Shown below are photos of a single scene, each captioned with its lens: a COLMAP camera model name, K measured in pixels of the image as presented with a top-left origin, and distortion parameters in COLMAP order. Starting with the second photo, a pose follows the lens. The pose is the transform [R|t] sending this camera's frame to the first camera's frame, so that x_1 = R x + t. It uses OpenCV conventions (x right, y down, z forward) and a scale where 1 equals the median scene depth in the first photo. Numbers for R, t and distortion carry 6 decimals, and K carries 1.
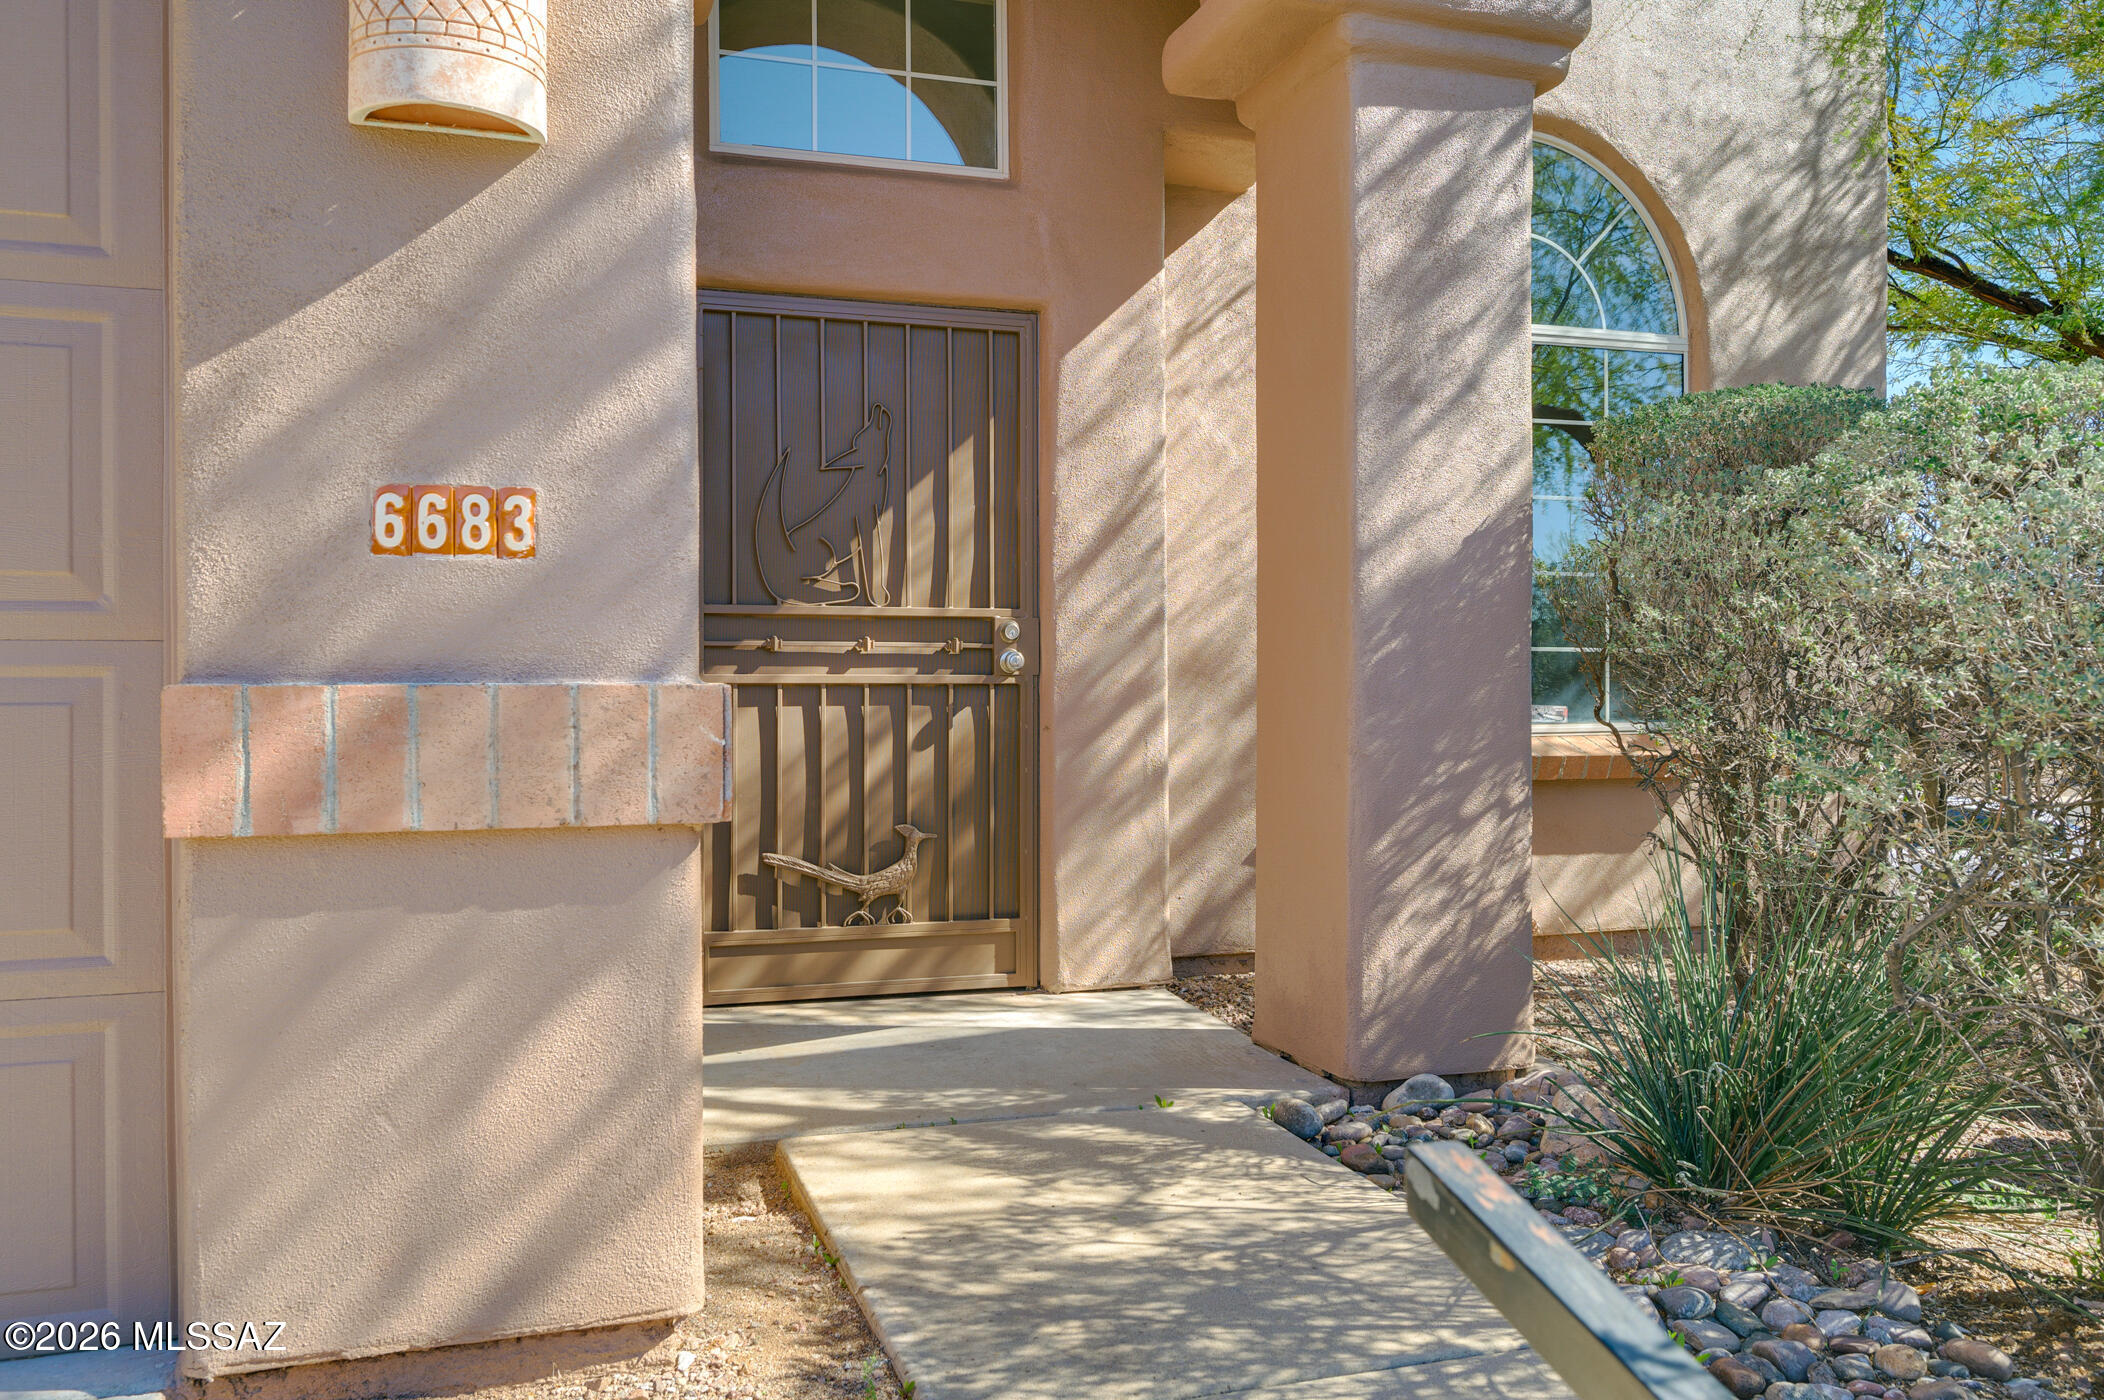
lens RADIAL K [[1693.0, 0, 1113.9], [0, 1693.0, 688.7], [0, 0, 1]] dist [0.021129, 0.001761]
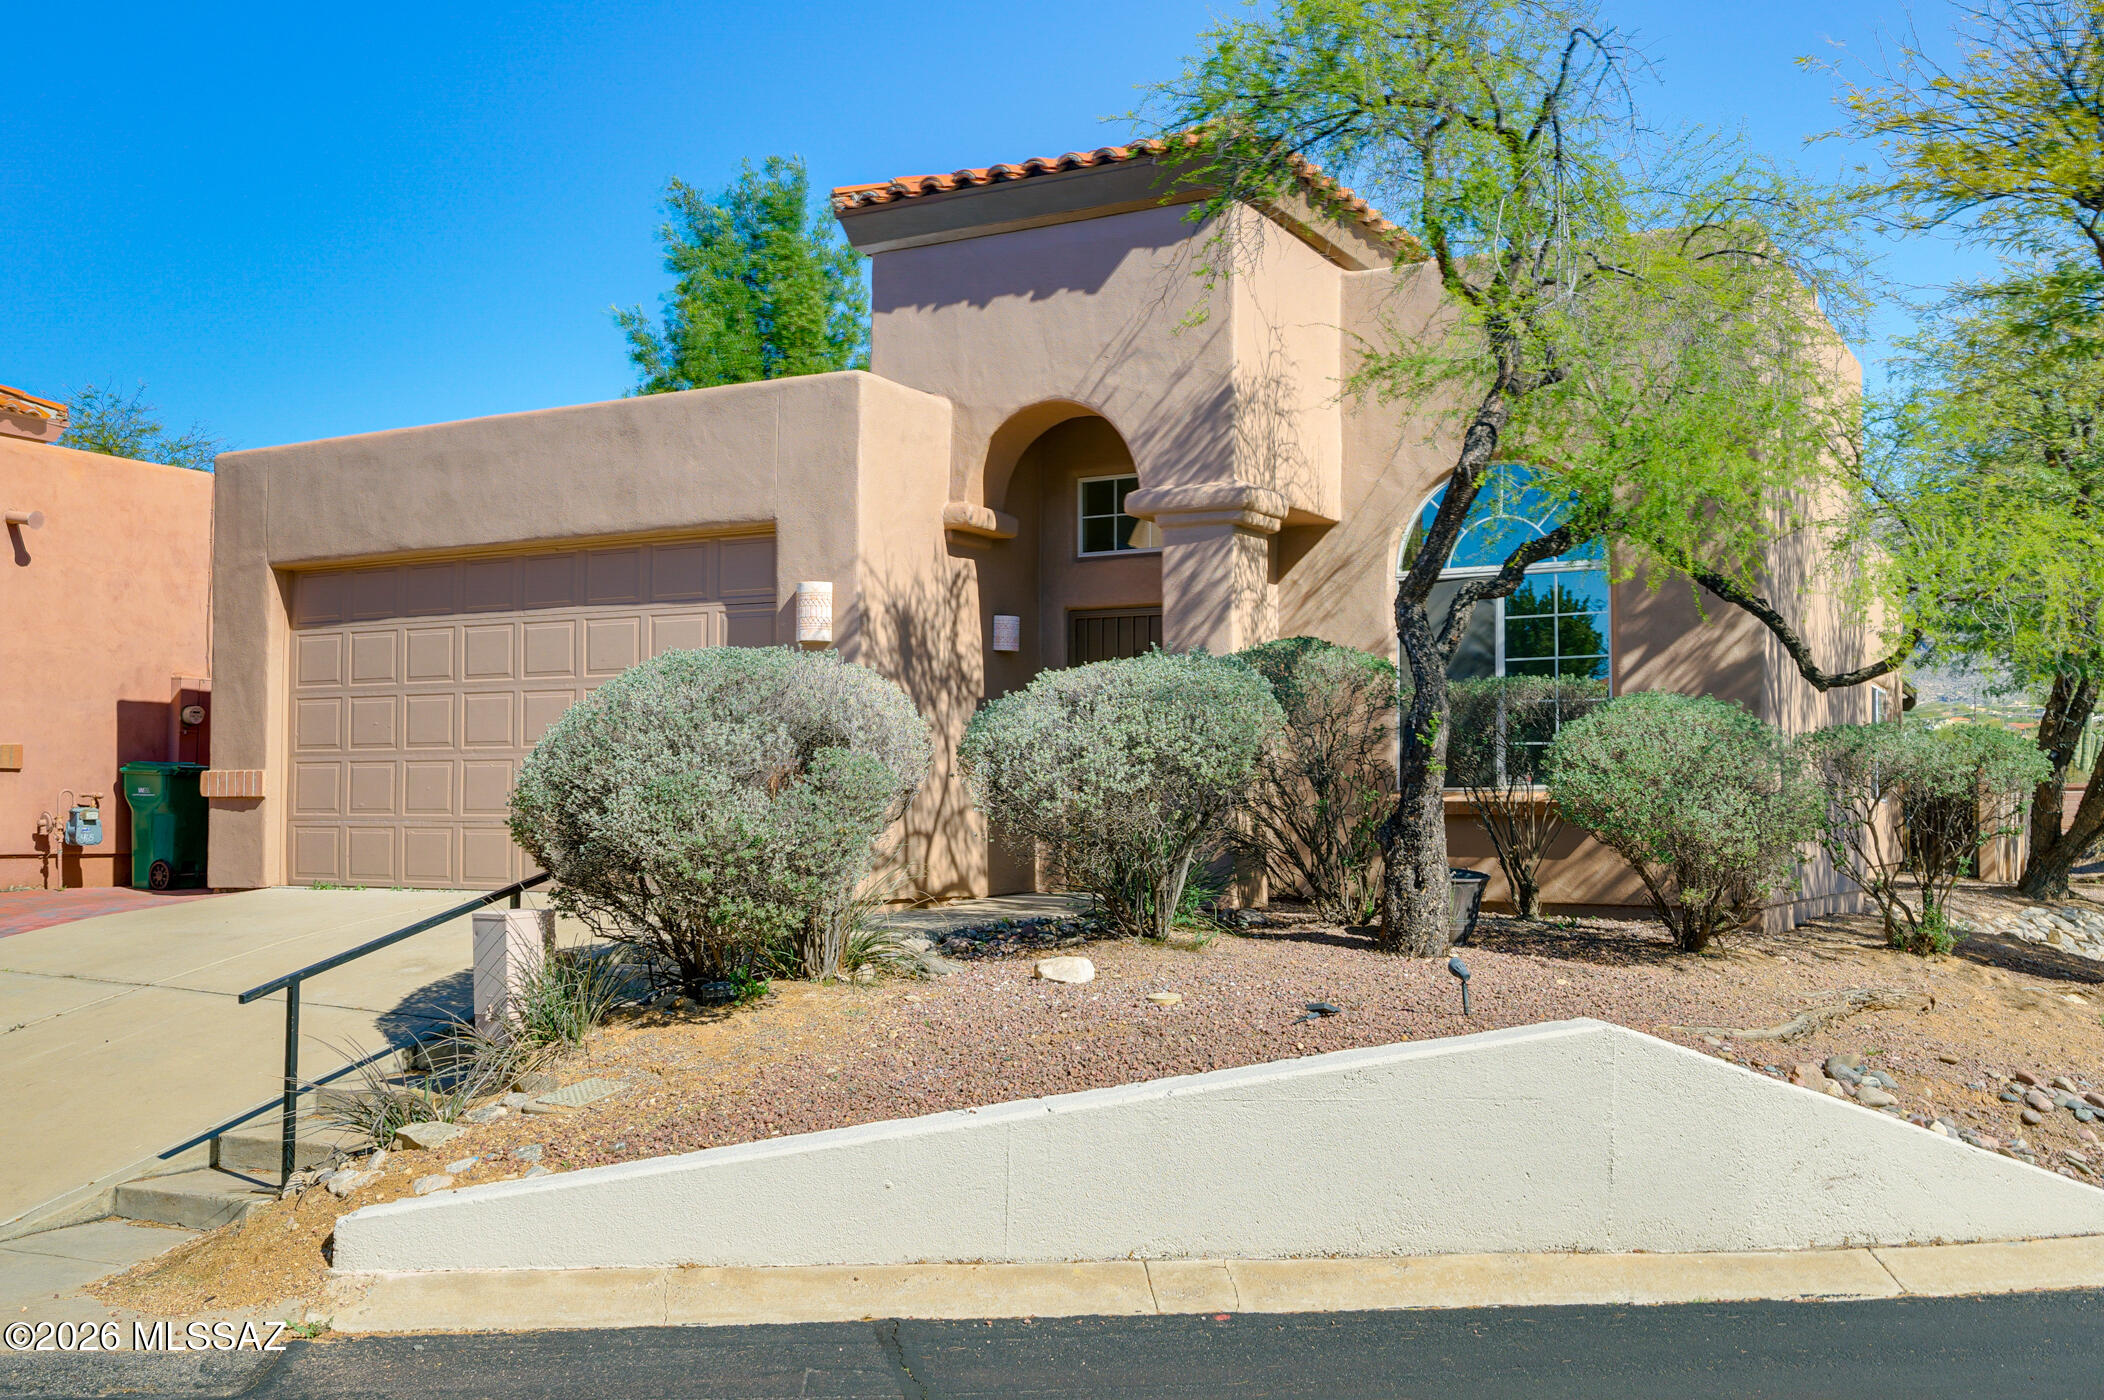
lens RADIAL K [[2202.0, 0, 1051.6], [0, 2202.0, 703.6], [0, 0, 1]] dist [0.002734, 0.000000]
pose [[0.652378, -0.030009, -0.757300, 2.596635], [-0.007658, 0.998904, -0.046180, 0.070448], [0.757855, 0.035926, 0.651433, -1.379182]]
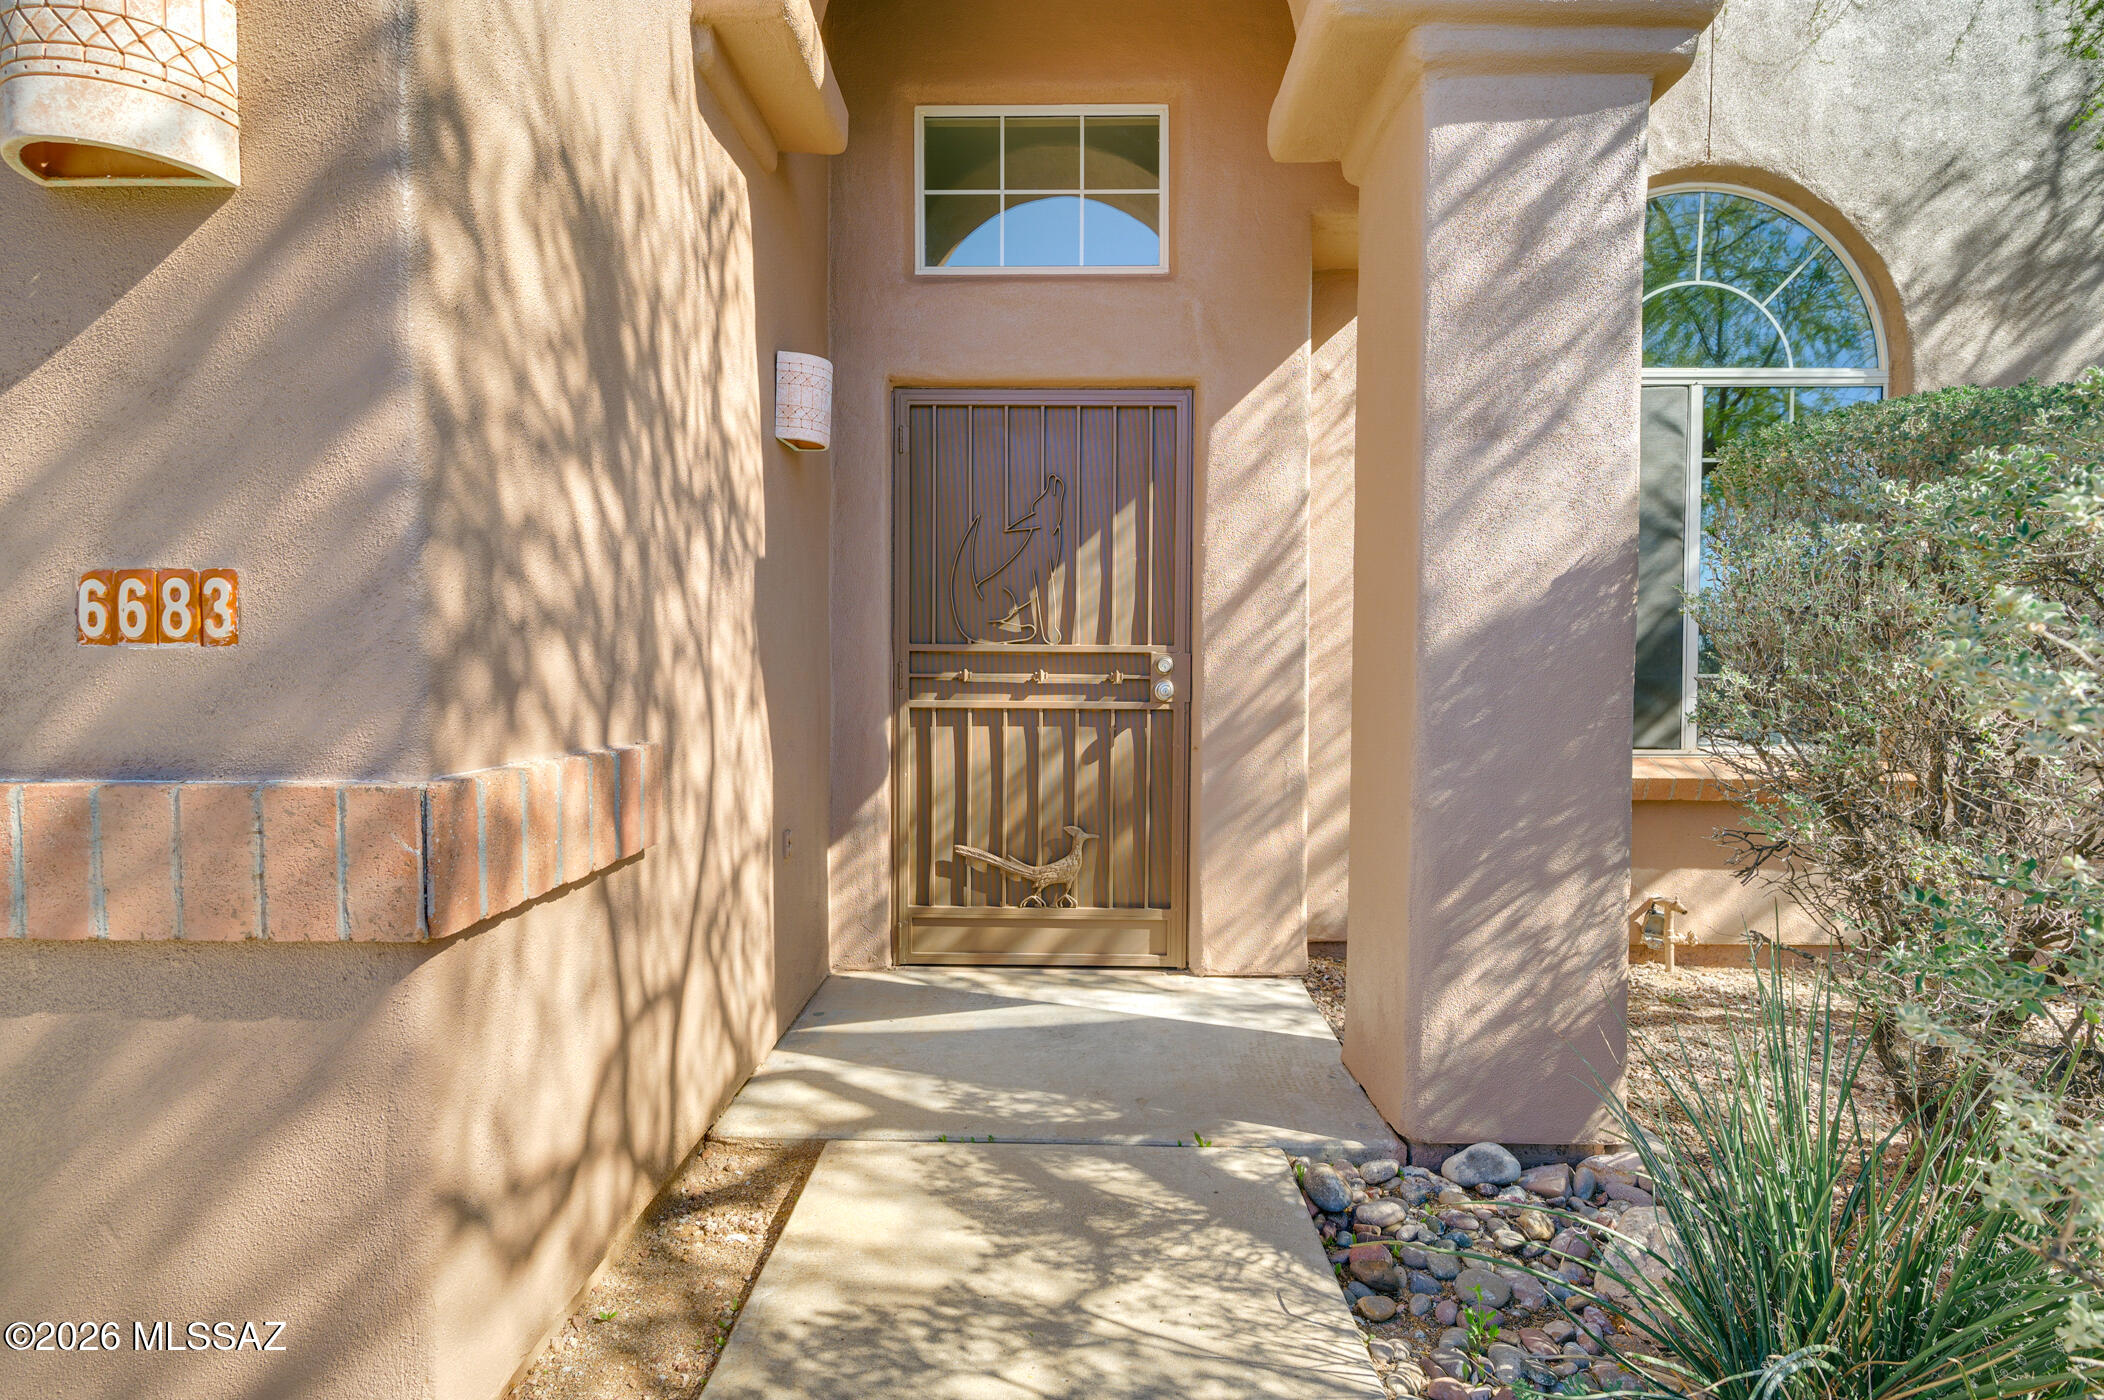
lens RADIAL K [[1076.8, 0, 1059.3], [0, 1076.8, 703.0], [0, 0, 1]] dist [0.003014, -0.000008]
pose [[0.937738, 0.018303, -0.346861, 0.157100], [-0.007375, 0.999435, 0.032799, -0.038362], [0.347265, -0.028199, 0.937343, 0.340770]]
